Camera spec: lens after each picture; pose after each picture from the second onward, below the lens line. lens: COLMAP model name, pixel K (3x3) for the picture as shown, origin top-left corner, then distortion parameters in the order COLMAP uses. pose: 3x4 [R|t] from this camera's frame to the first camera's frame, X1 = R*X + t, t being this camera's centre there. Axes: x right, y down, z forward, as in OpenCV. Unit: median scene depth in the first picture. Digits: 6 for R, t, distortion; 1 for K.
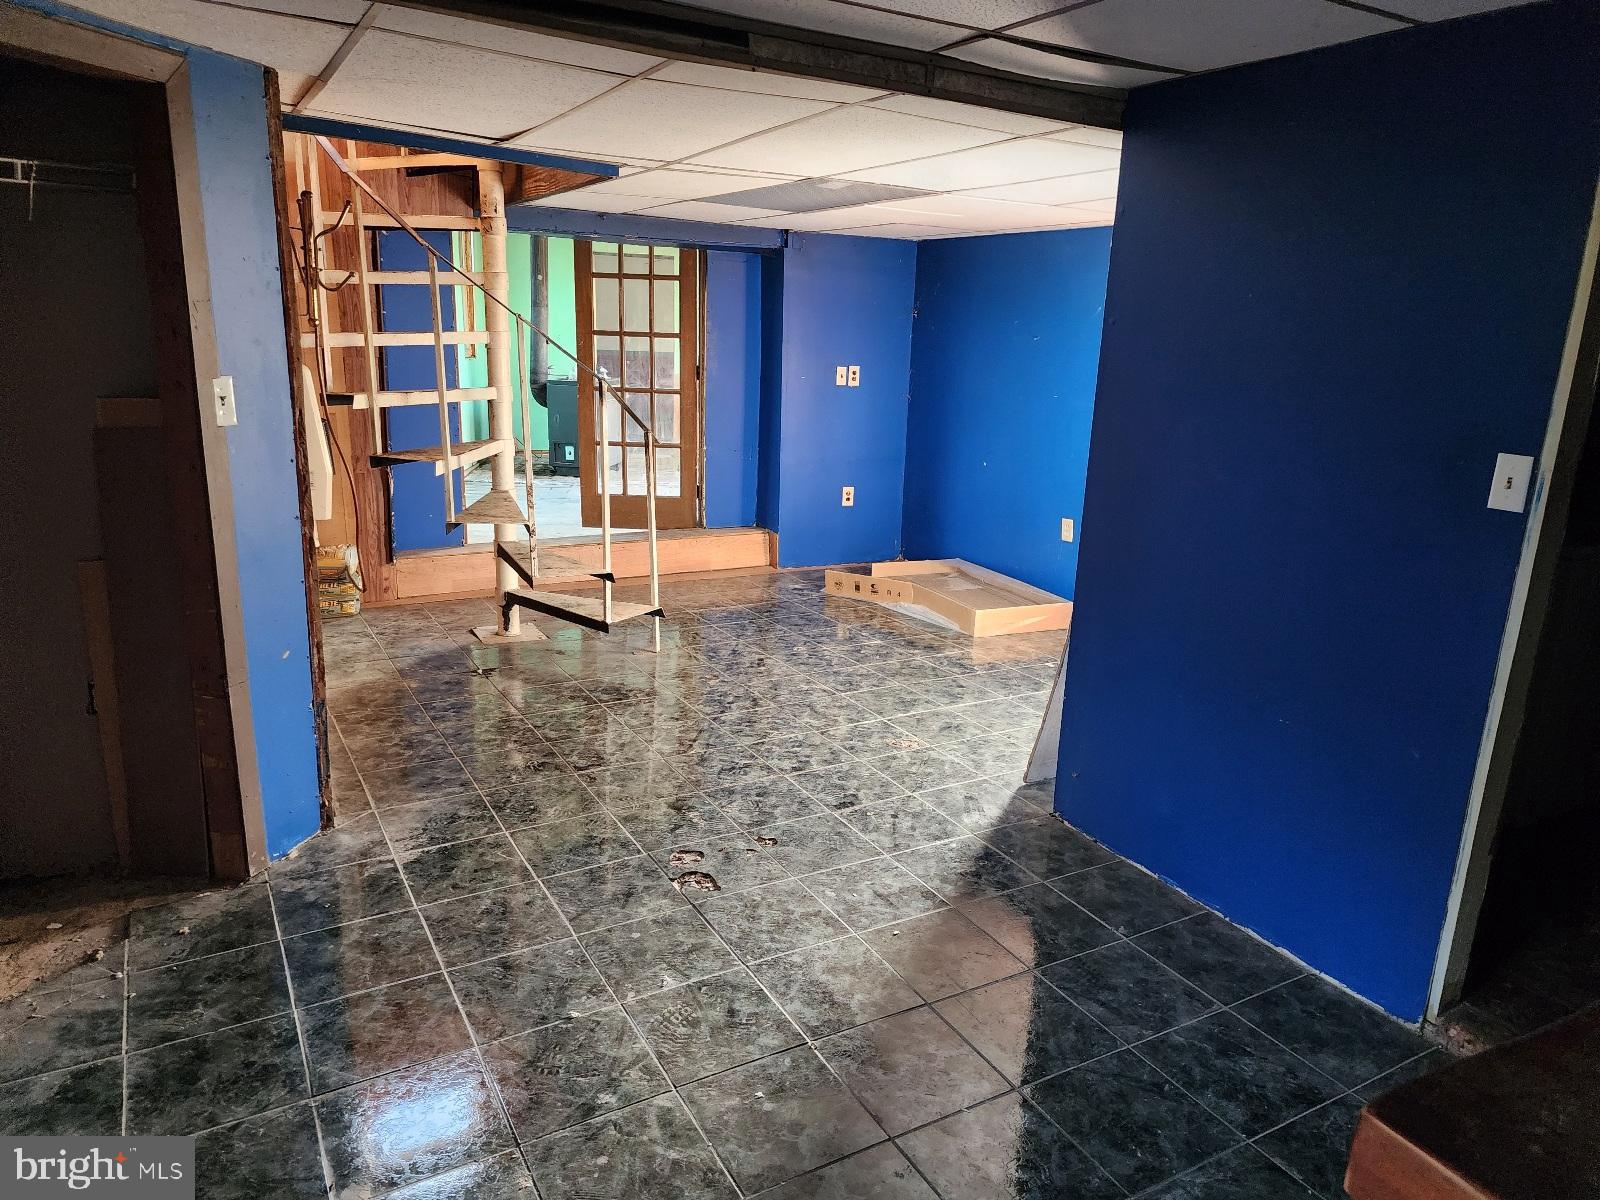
lens RADIAL K [[1083.0, 0, 805.1], [0, 1083.0, 613.4], [0, 0, 1]] dist [0.075300, -0.064289]
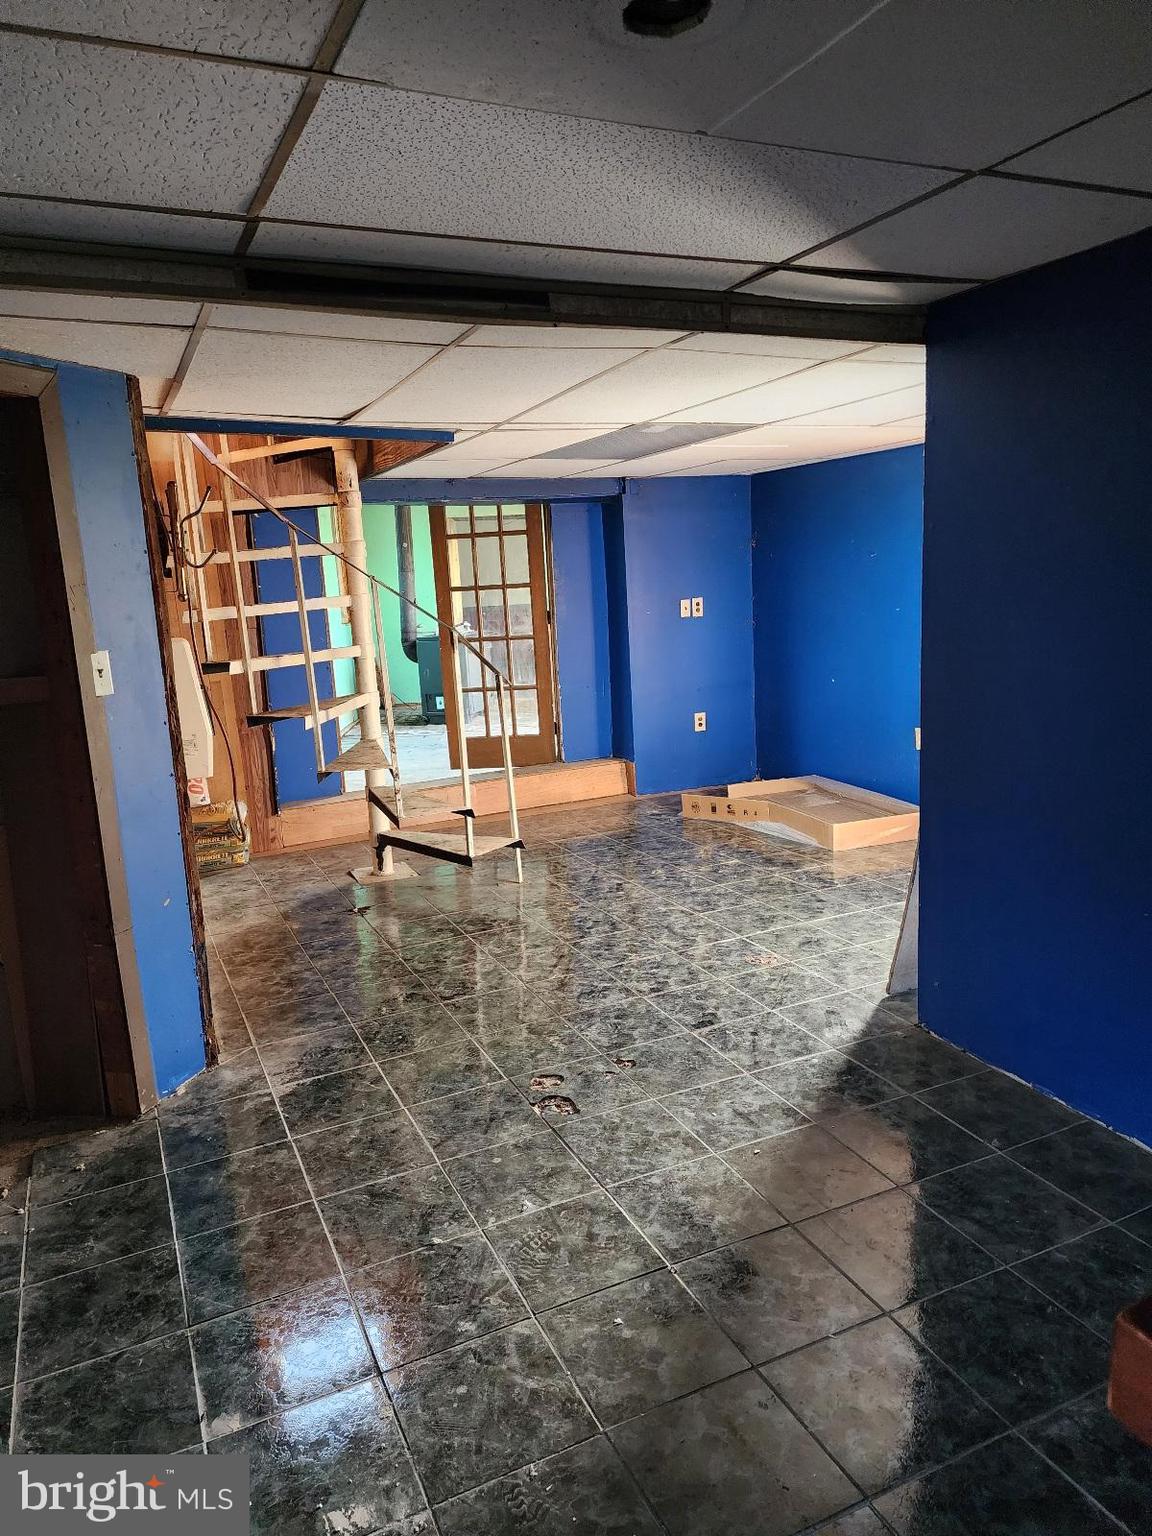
lens RADIAL K [[1039.7, 0, 562.8], [0, 1039.7, 775.5], [0, 0, 1]] dist [0.075300, -0.064289]
pose [[0.991779, -0.067041, -0.108995, 0.031587], [0.059625, 0.995768, -0.069929, 0.008413], [0.113222, 0.062856, 0.991580, 0.012572]]
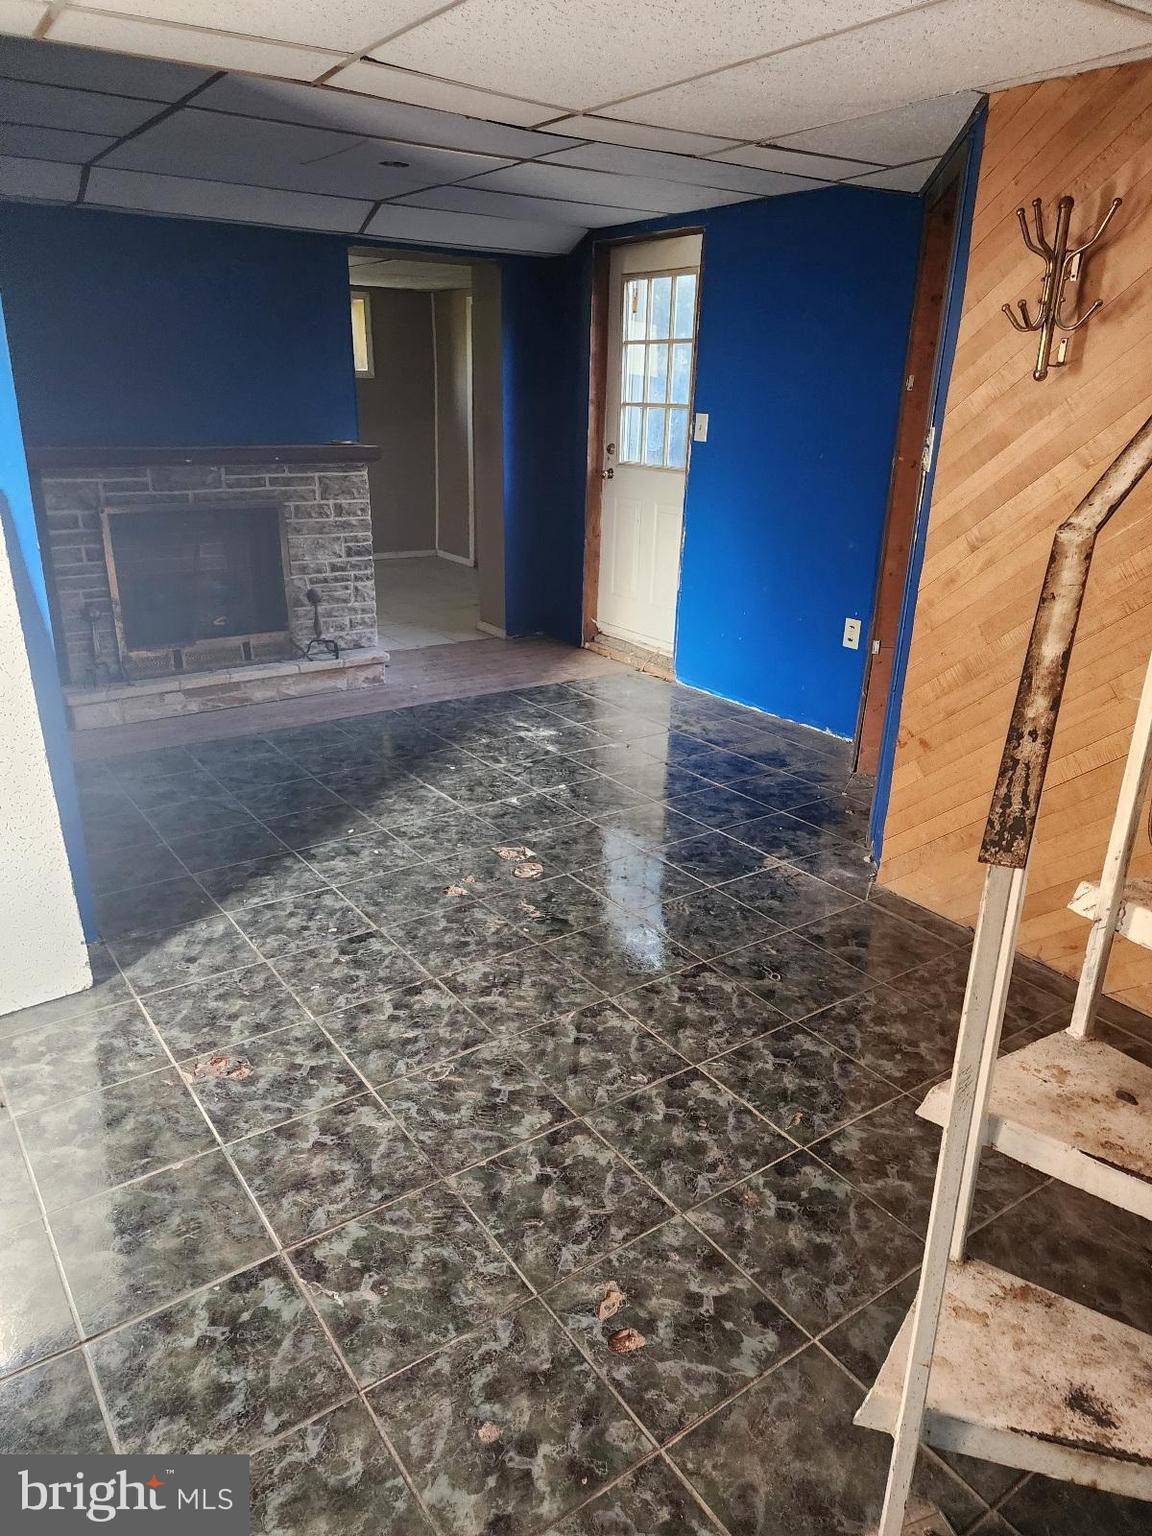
lens RADIAL K [[1039.7, 0, 572.8], [0, 1039.7, 766.8], [0, 0, 1]] dist [0.075300, -0.064289]
pose [[-0.994335, -0.022463, -0.103892, -0.043569], [-0.077227, 0.824266, 0.560911, -0.439006], [0.073035, 0.565757, -0.821331, 1.778241]]
